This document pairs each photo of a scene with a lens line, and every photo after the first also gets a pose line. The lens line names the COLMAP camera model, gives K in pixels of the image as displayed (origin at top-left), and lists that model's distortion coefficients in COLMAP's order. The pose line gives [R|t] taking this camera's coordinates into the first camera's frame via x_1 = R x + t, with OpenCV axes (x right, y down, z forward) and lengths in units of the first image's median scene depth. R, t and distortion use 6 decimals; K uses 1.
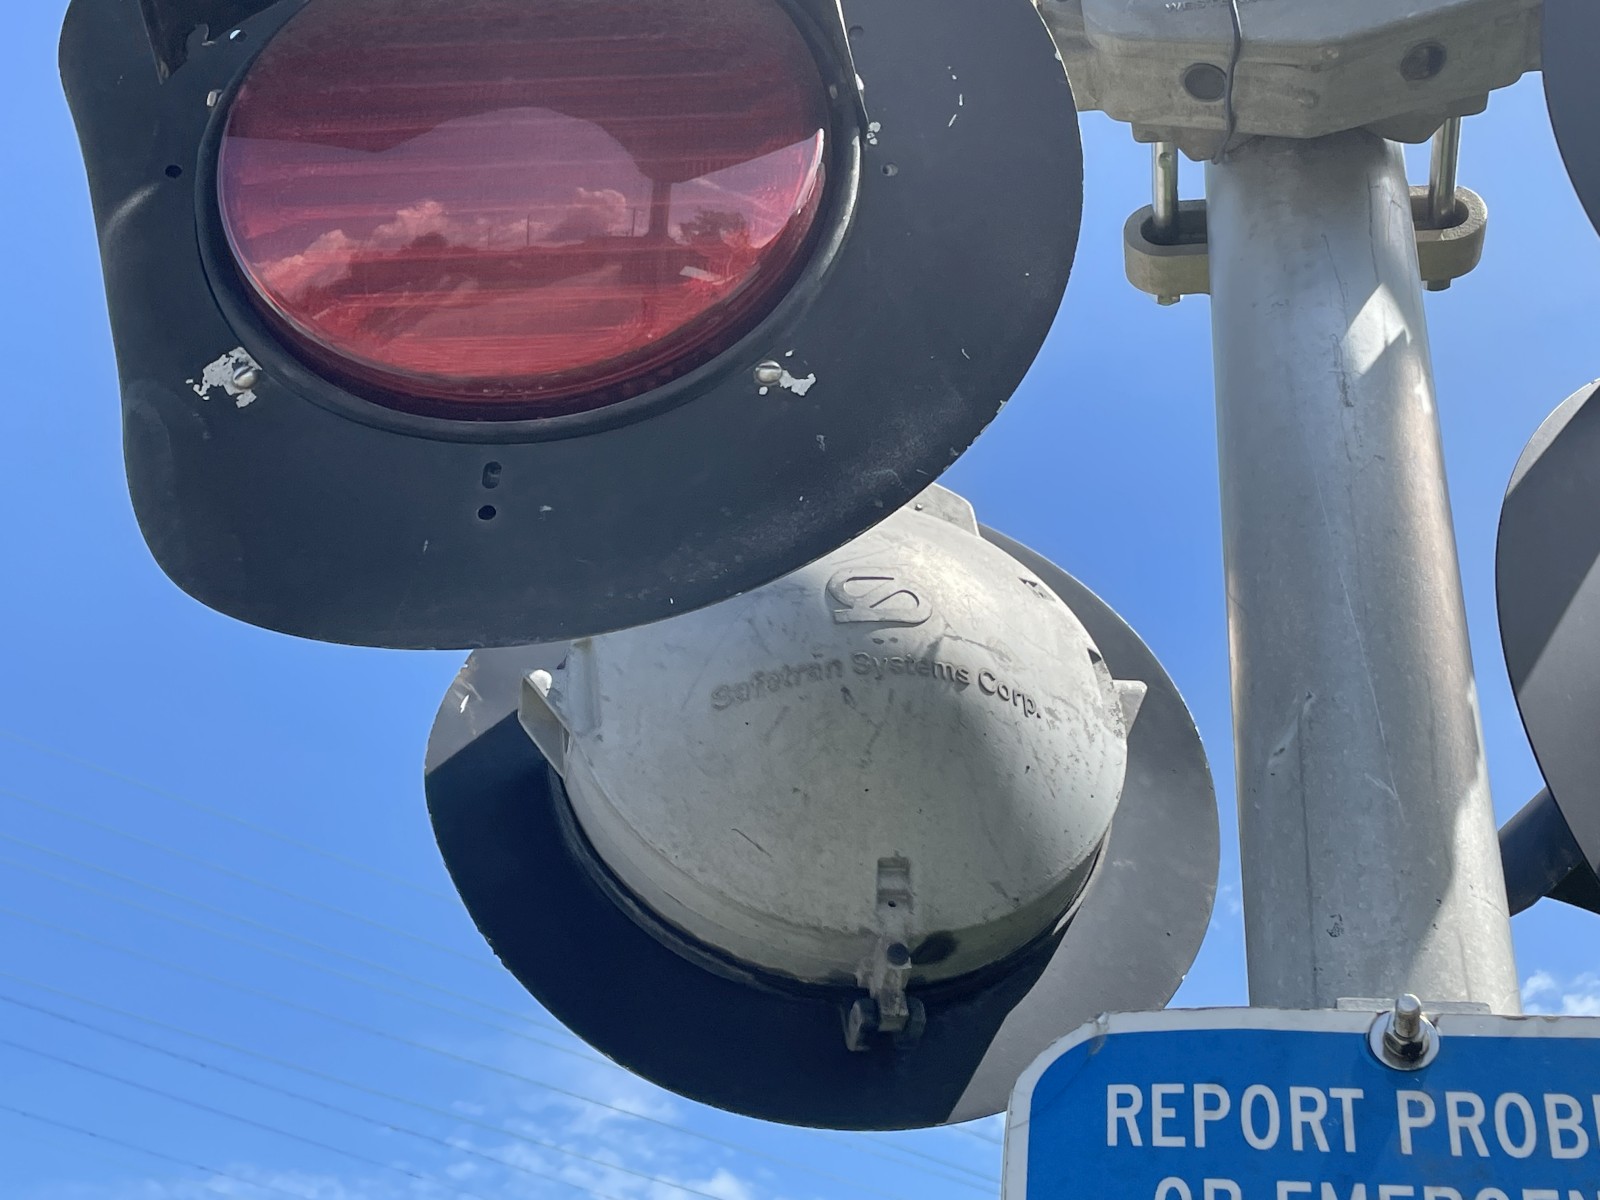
lens RADIAL K [[2239.9, 0, 795.2], [0, 2239.9, 587.2], [0, 0, 1]] dist [0.048450, 0.000000]
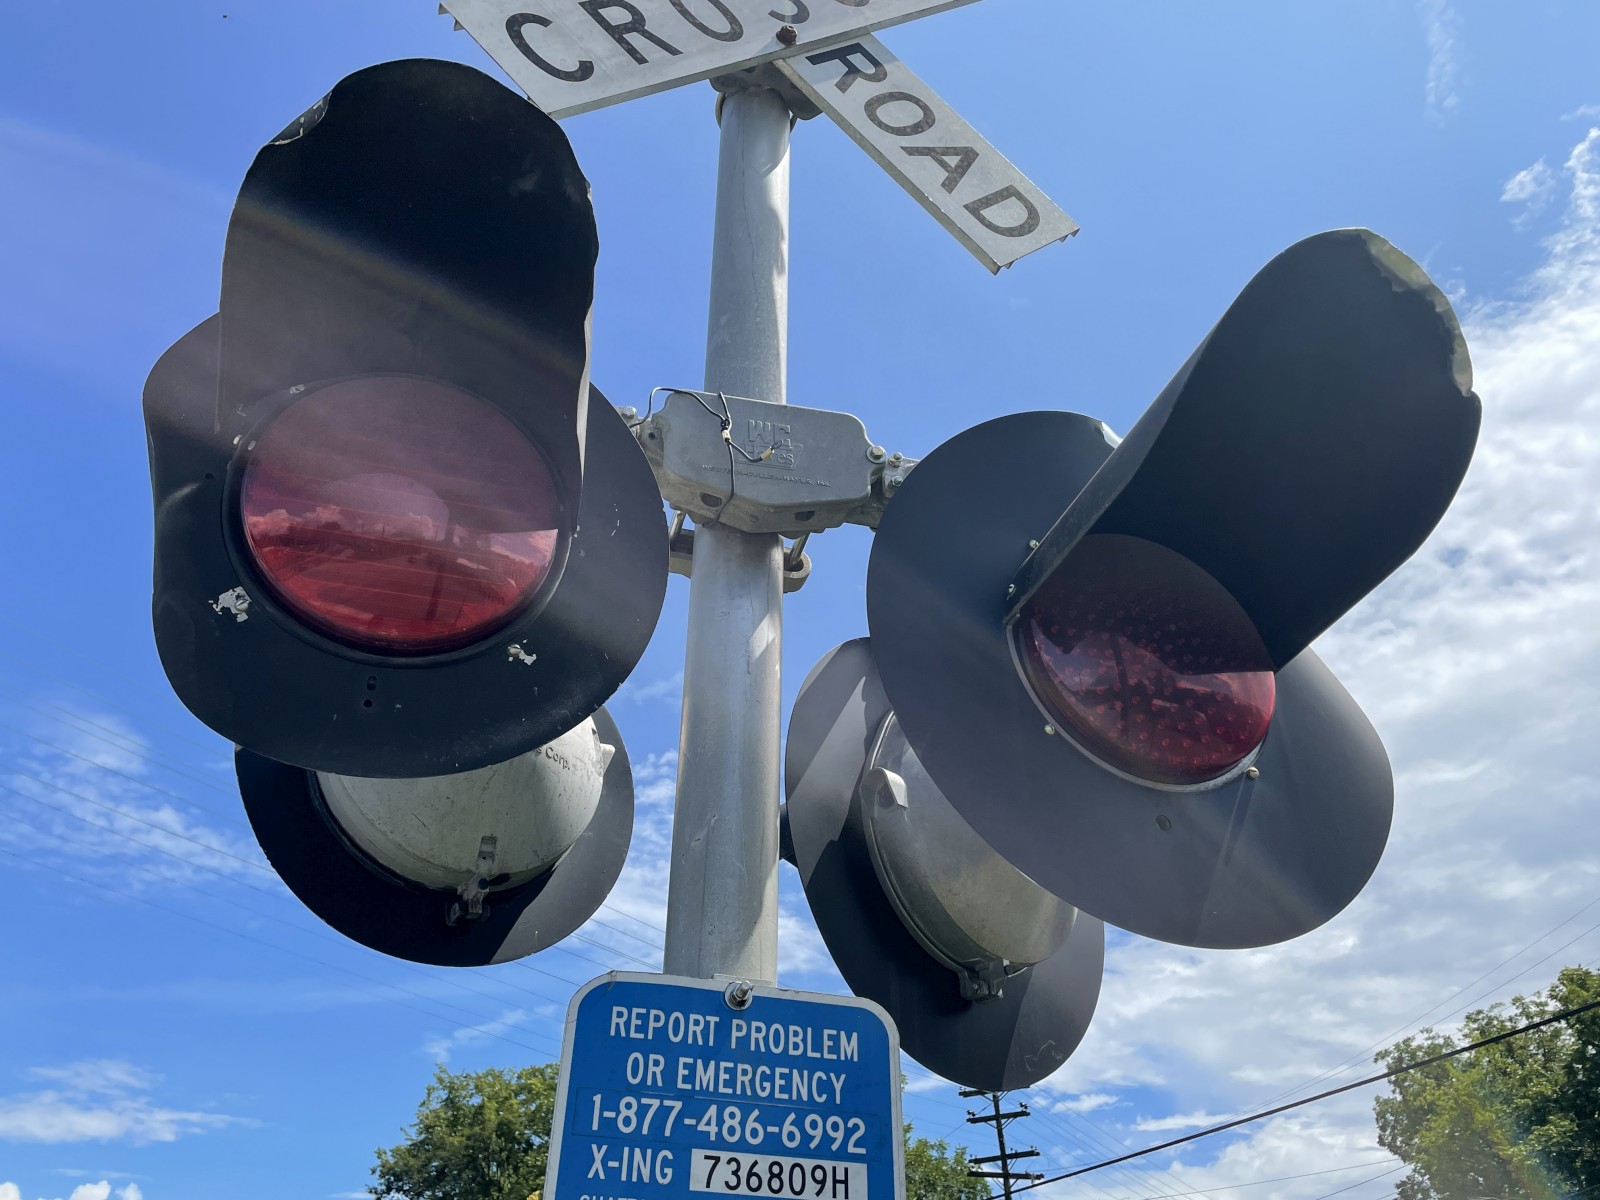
lens RADIAL K [[1290.8, 0, 786.8], [0, 1290.8, 580.9], [0, 0, 1]] dist [0.106129, -0.119548]
pose [[0.914097, 0.182677, 0.362017, -0.227927], [-0.202239, 0.979197, 0.016542, -0.227996], [-0.351464, -0.088335, 0.932025, -0.225202]]
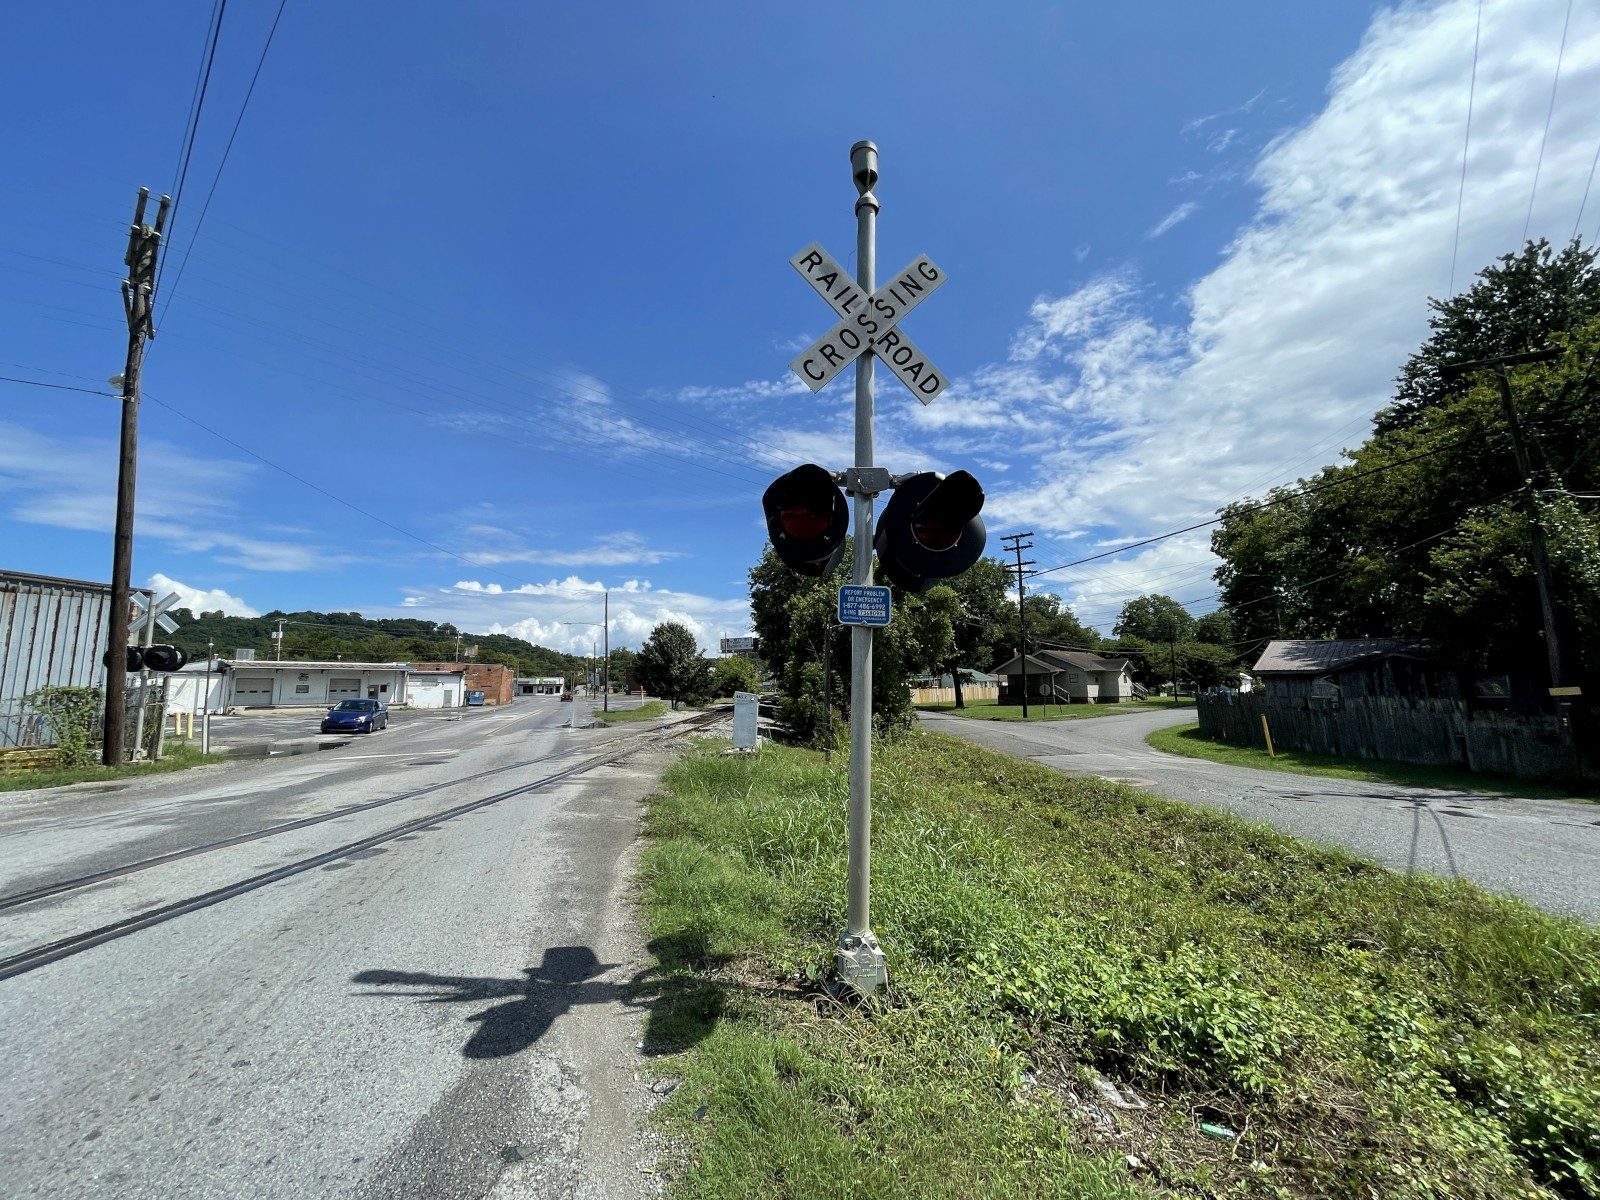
lens RADIAL K [[649.6, 0, 805.6], [0, 649.6, 599.8], [0, 0, 1]] dist [-0.000293, -0.000353]
pose [[0.972637, -0.019065, 0.231545, -0.805005], [-0.098009, 0.869934, 0.483331, -1.241811], [-0.210644, -0.492799, 0.844262, -1.799152]]
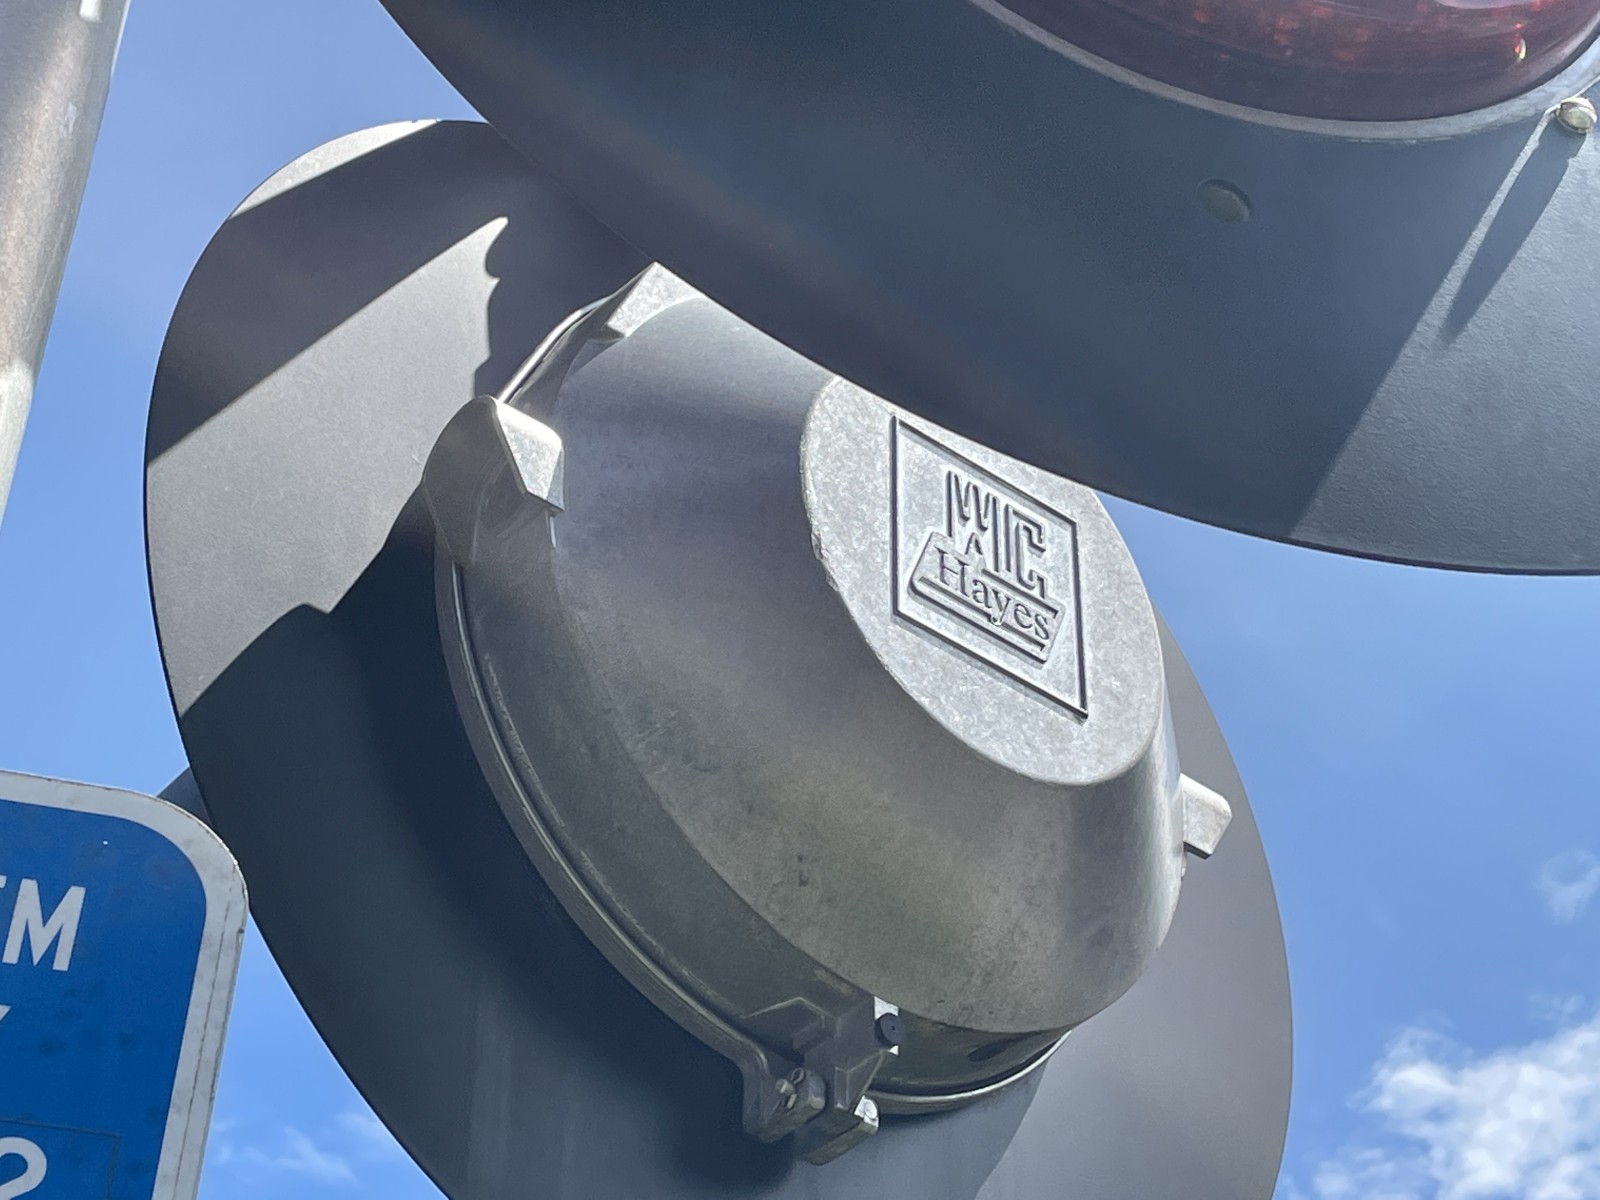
lens RADIAL K [[3153.4, 0, 792.0], [0, 3153.4, 600.9], [0, 0, 1]] dist [0.102778, 0.000000]
pose [[0.926499, 0.204033, 0.316181, 0.244932], [-0.193330, 0.978964, -0.065218, 0.137234], [-0.322836, -0.000703, 0.946455, 0.018126]]
